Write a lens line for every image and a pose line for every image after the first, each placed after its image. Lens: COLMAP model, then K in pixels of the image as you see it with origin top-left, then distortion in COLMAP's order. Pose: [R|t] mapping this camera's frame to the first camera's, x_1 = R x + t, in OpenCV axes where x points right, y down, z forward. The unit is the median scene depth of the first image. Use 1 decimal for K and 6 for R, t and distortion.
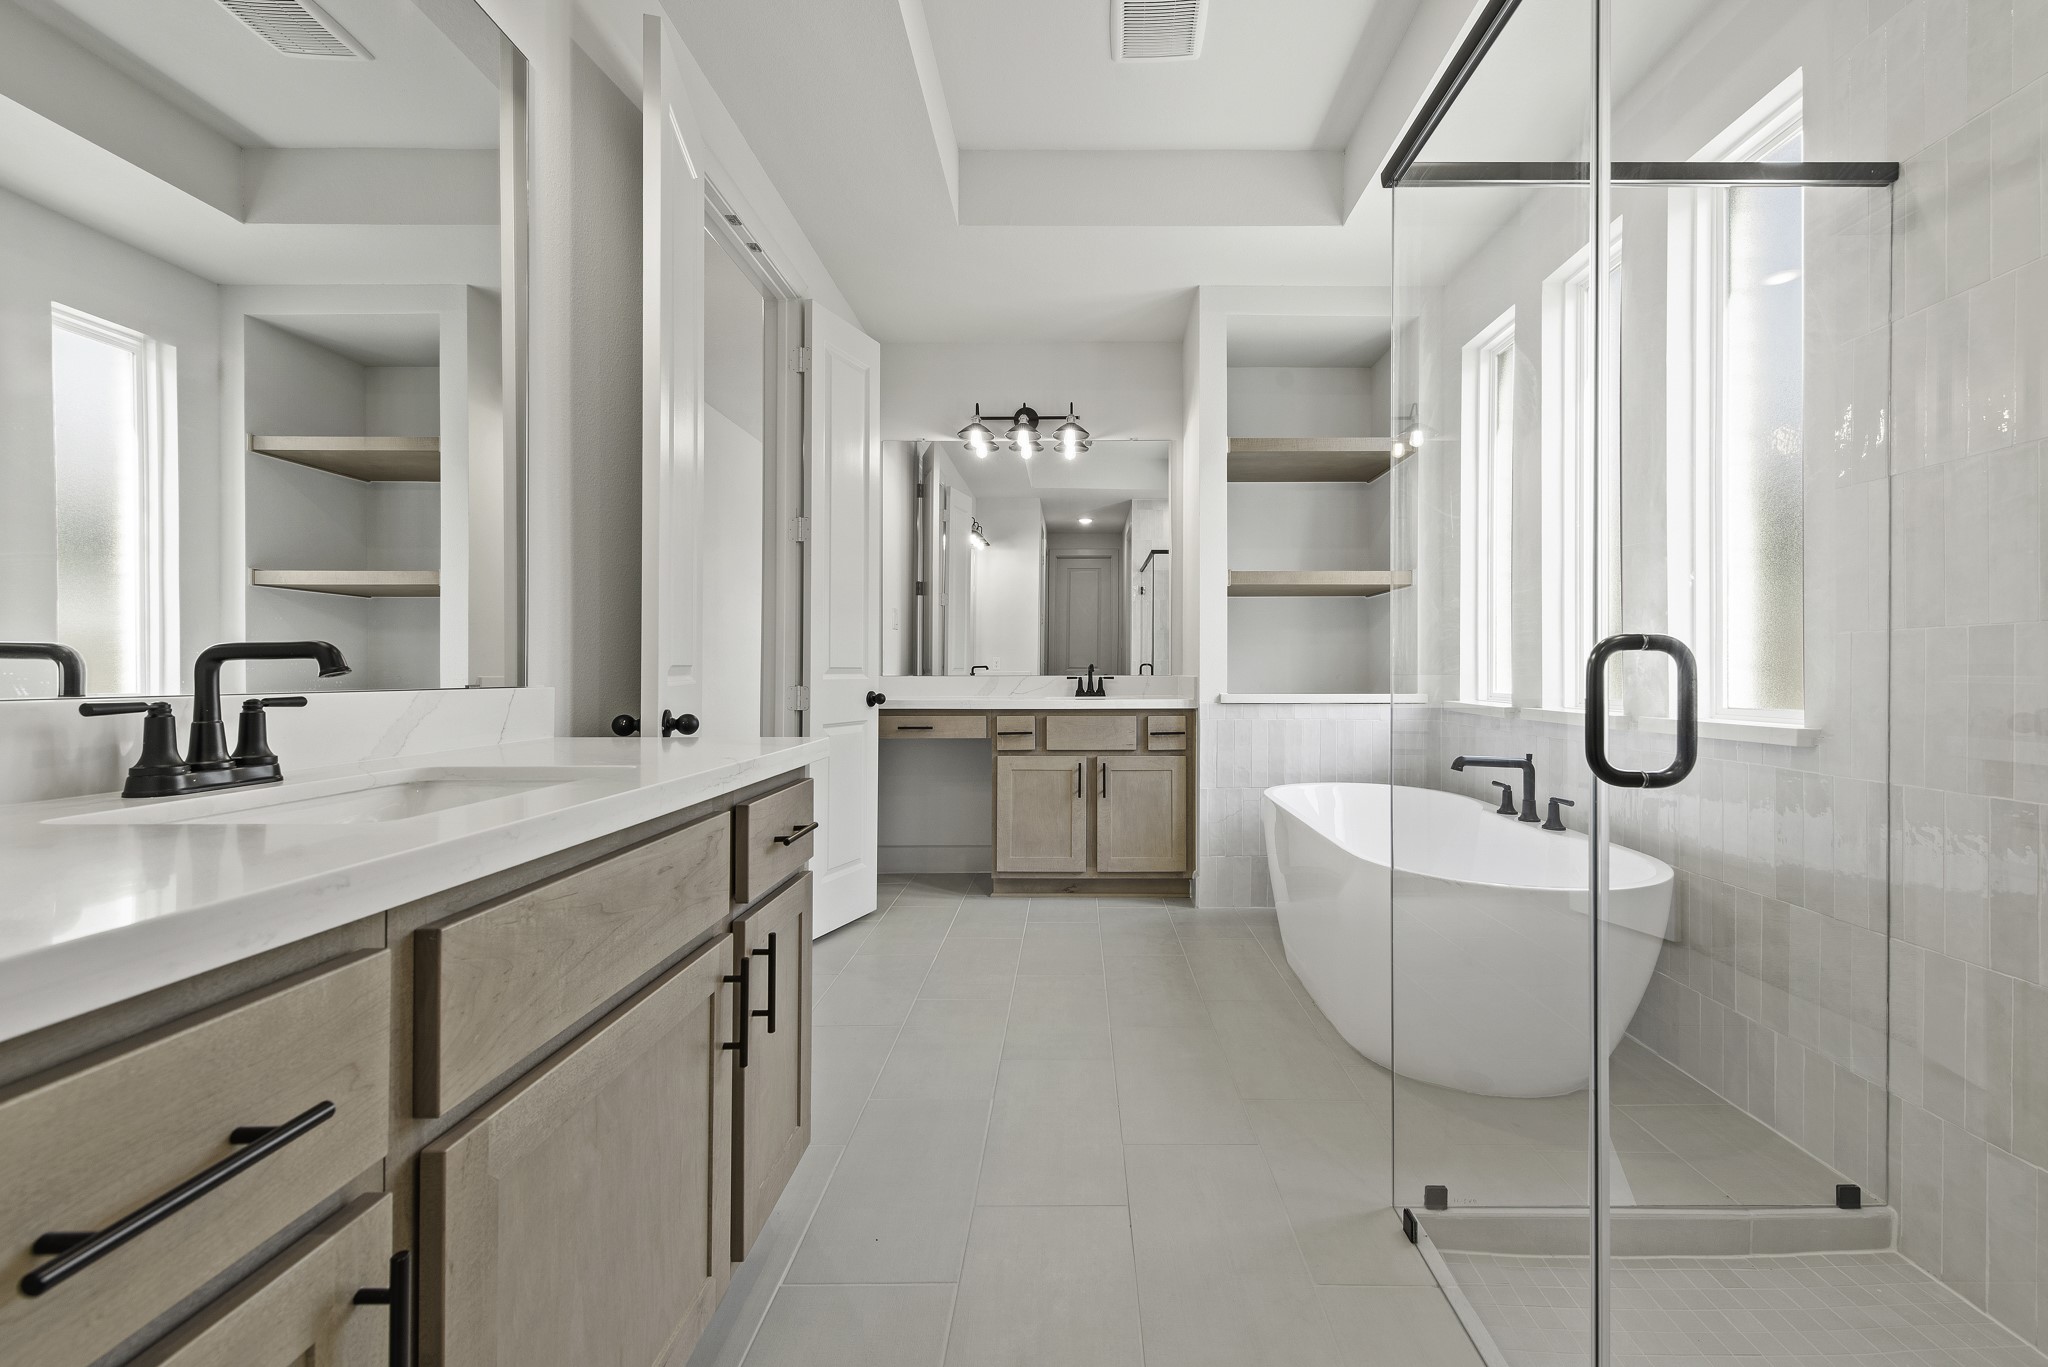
lens RADIAL K [[822.7, 0, 1065.2], [0, 822.7, 676.4], [0, 0, 1]] dist [0.015054, -0.005401]
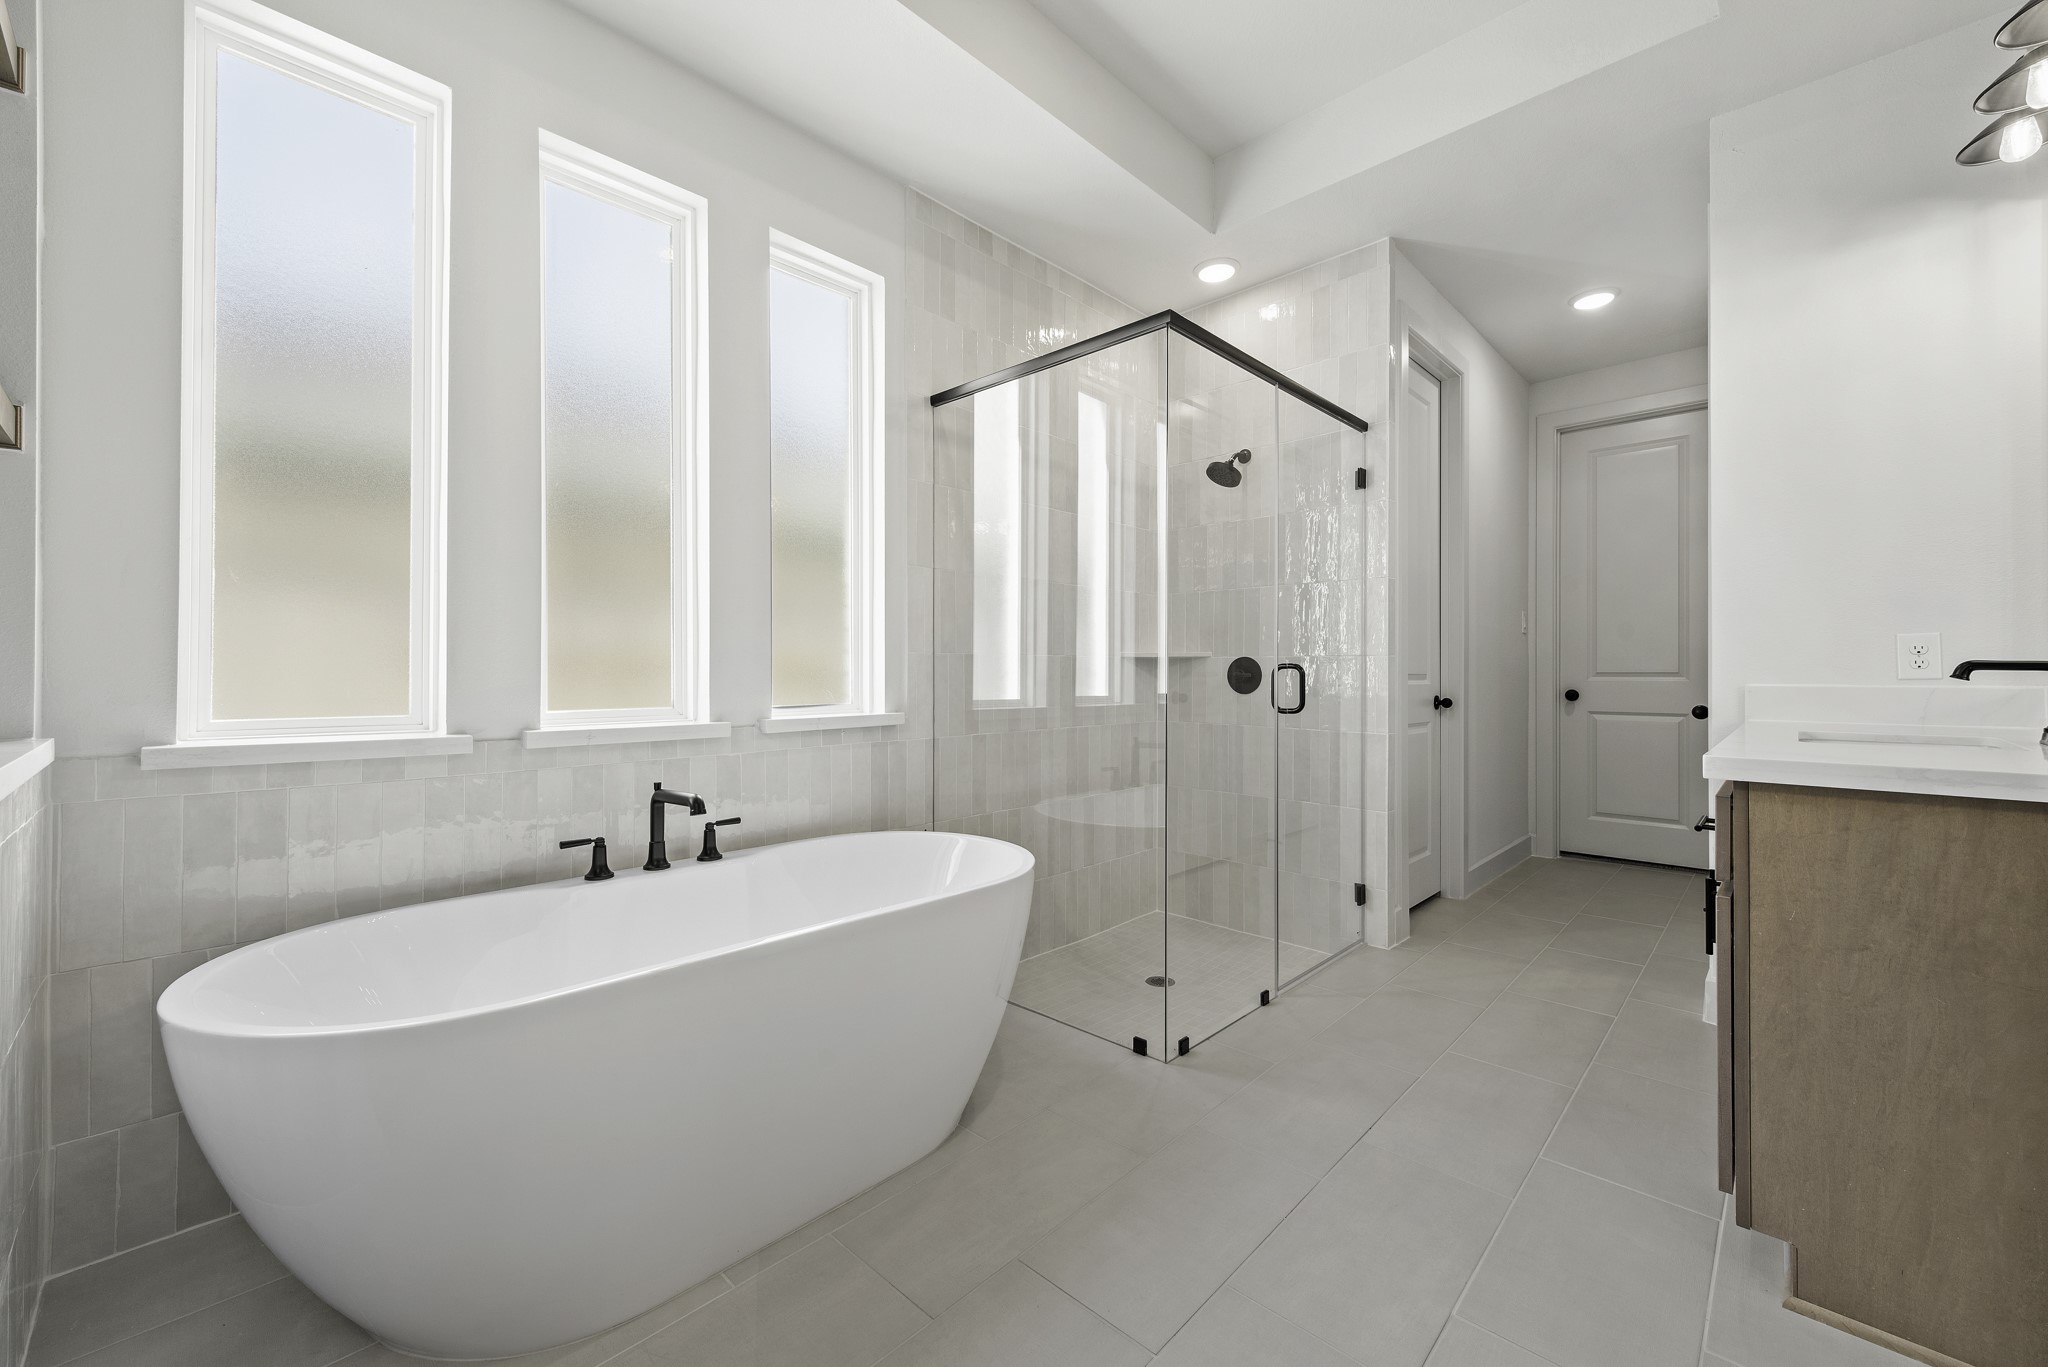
lens RADIAL K [[804.6, 0, 1025.2], [0, 804.6, 671.4], [0, 0, 1]] dist [0.008702, -0.000780]
pose [[-0.722988, 0.001514, 0.690859, -0.159618], [0.005204, 0.999981, 0.003254, -0.009168], [-0.690841, 0.005948, -0.722982, 0.947775]]
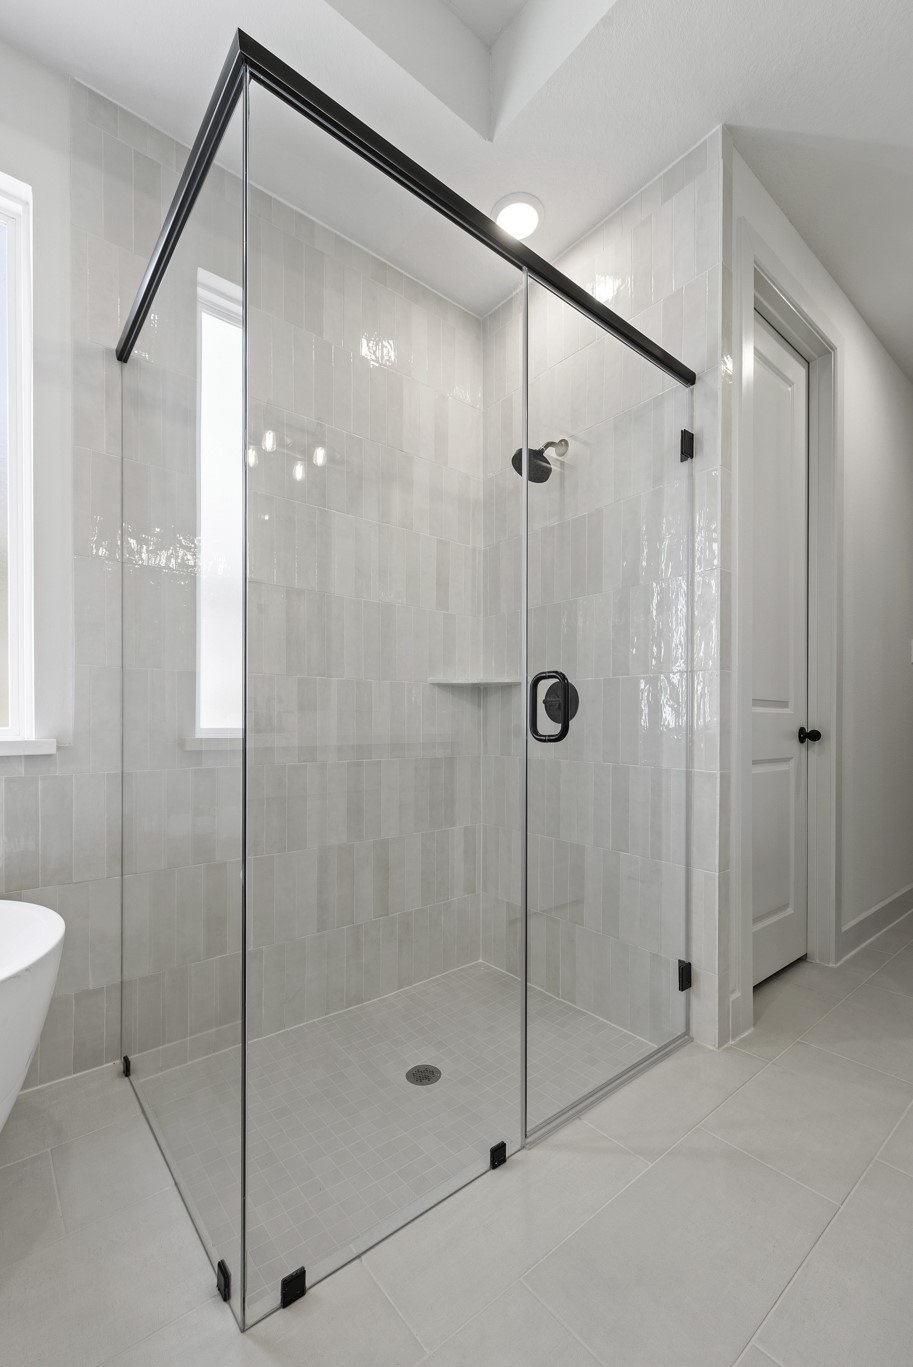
lens RADIAL K [[580.3, 0, 455.7], [0, 580.3, 725.1], [0, 0, 1]] dist [0.000614, -0.000279]
pose [[-0.636954, -0.002579, 0.770897, -0.075302], [0.005345, 0.999956, 0.007762, 0.018933], [-0.770883, 0.009064, -0.636912, 0.533349]]
